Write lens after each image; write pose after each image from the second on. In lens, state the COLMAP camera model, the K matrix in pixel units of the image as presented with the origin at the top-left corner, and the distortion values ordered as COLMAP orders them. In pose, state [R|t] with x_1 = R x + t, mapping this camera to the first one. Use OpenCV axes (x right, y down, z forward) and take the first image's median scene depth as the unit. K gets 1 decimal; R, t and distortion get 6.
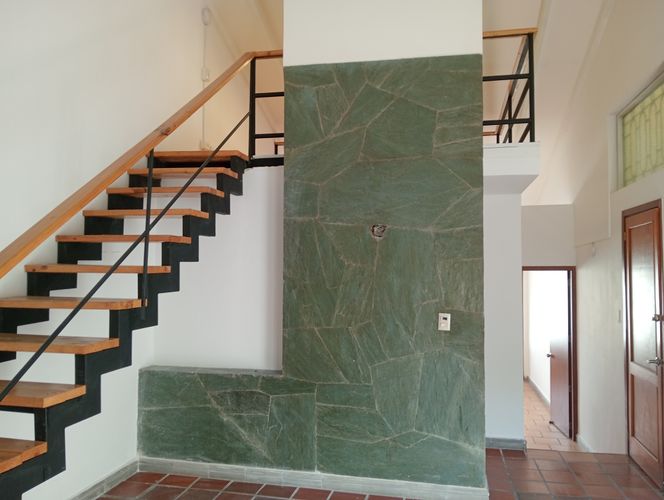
lens RADIAL K [[547.5, 0, 331.3], [0, 547.5, 245.3], [0, 0, 1]] dist [0.043621, -0.108568]
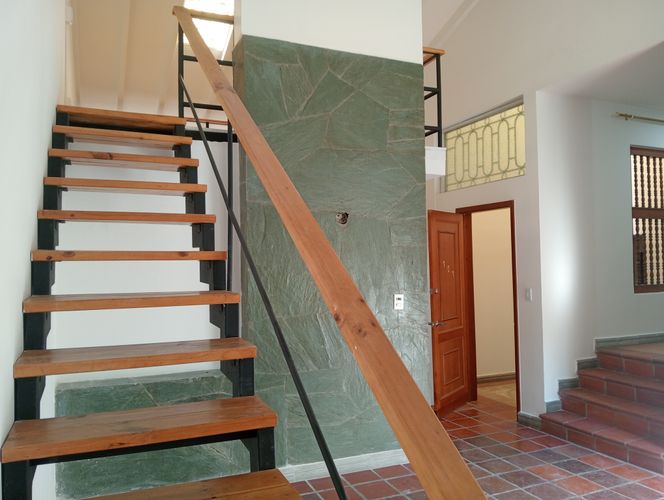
lens RADIAL K [[547.5, 0, 333.1], [0, 547.5, 245.1], [0, 0, 1]] dist [0.043621, -0.108568]
pose [[0.808985, 0.003695, 0.587818, -0.524625], [-0.013023, 0.999847, 0.011637, 0.012659], [-0.587685, -0.017069, 0.808910, 0.177958]]
